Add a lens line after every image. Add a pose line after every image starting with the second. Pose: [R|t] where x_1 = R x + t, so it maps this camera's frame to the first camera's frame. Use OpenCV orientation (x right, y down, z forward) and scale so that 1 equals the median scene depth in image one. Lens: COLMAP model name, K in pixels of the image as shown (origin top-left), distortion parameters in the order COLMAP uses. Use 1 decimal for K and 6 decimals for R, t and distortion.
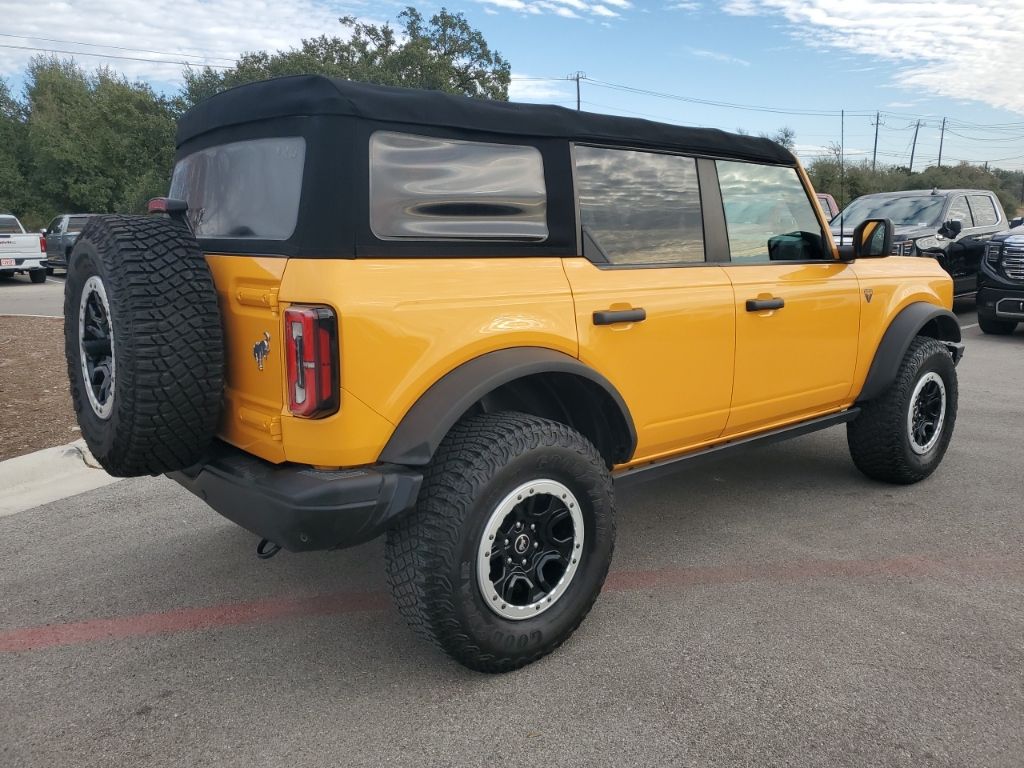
lens RADIAL K [[819.4, 0, 536.5], [0, 819.4, 376.3], [0, 0, 1]] dist [0.025087, 0.013607]
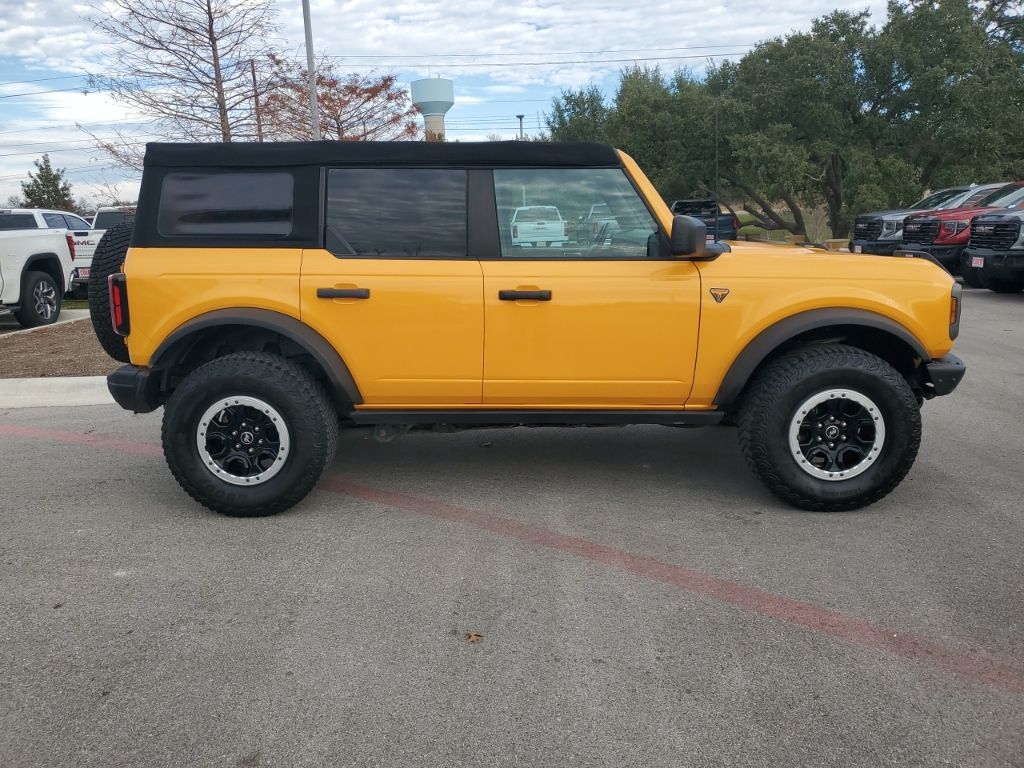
lens RADIAL K [[837.6, 0, 512.0], [0, 837.6, 384.0], [0, 0, 1]] dist [0.009956, 0.020138]
pose [[0.732606, 0.128718, -0.668371, 0.899739], [-0.109778, 0.991445, 0.070609, -0.038258], [0.671742, 0.021644, 0.740469, 0.116146]]
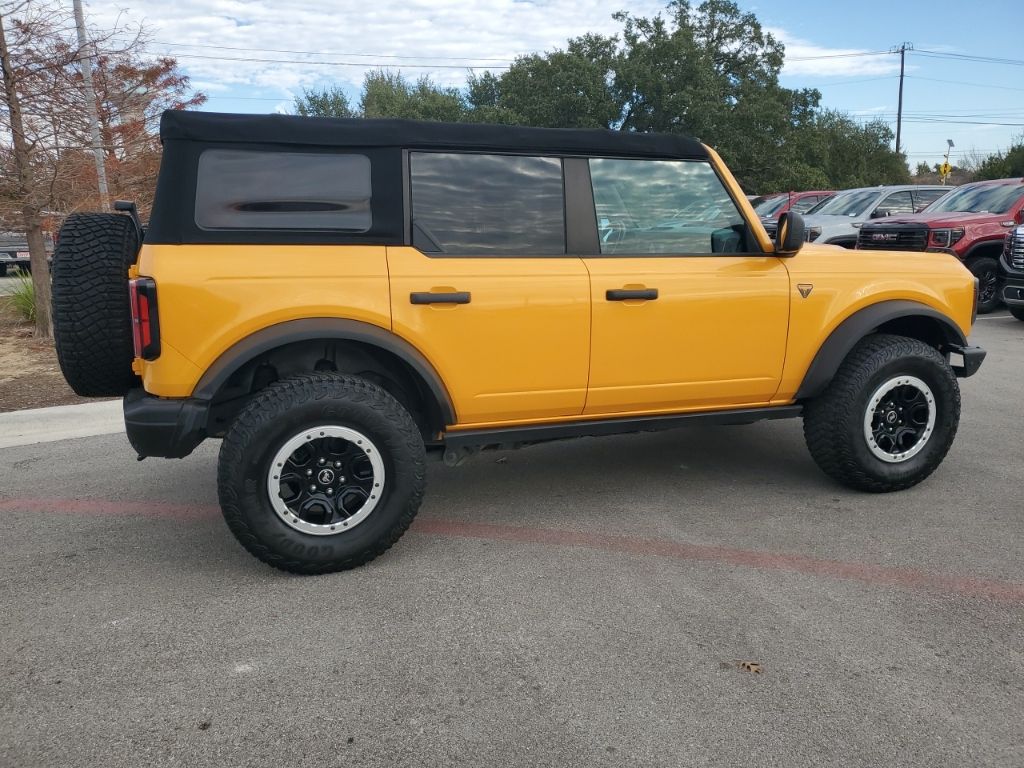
lens RADIAL K [[831.2, 0, 533.6], [0, 831.2, 385.3], [0, 0, 1]] dist [0.019018, 0.008806]
pose [[0.927744, 0.072776, -0.366053, 0.478410], [-0.065604, 0.997332, 0.032013, 0.003335], [0.367406, -0.005686, 0.930043, -0.038890]]
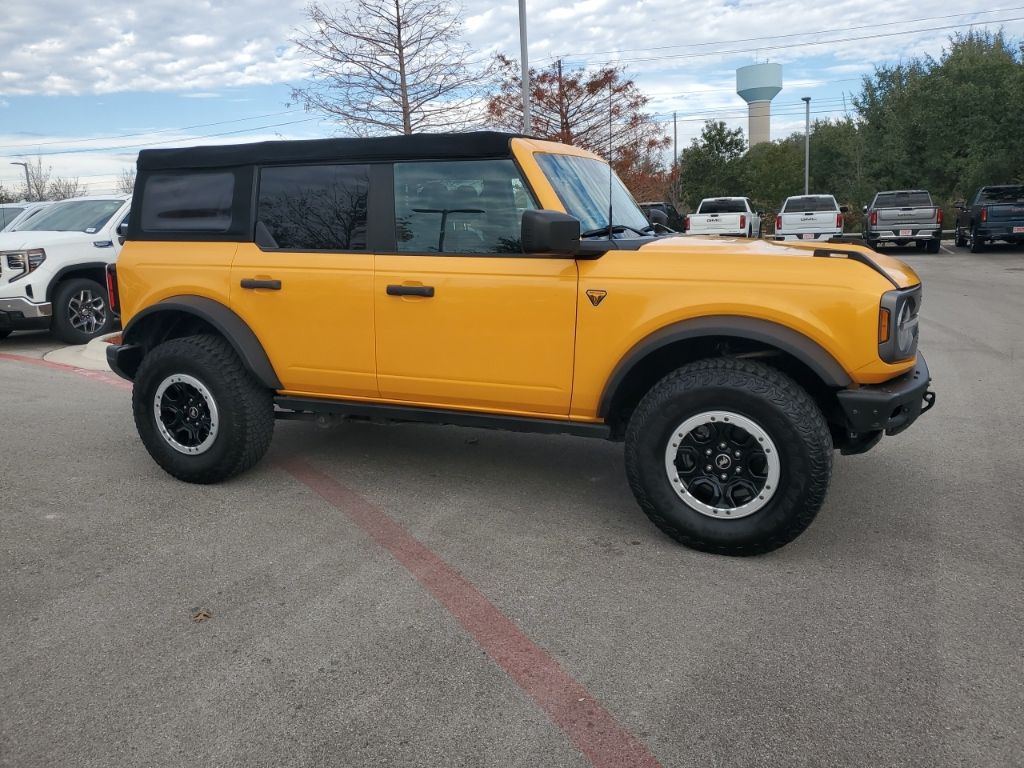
lens RADIAL K [[837.6, 0, 512.0], [0, 837.6, 384.0], [0, 0, 1]] dist [0.009956, 0.020138]
pose [[0.415835, 0.175940, -0.892259, 1.177194], [-0.140322, 0.981772, 0.128194, -0.109657], [0.898549, 0.071896, 0.432944, 0.549656]]
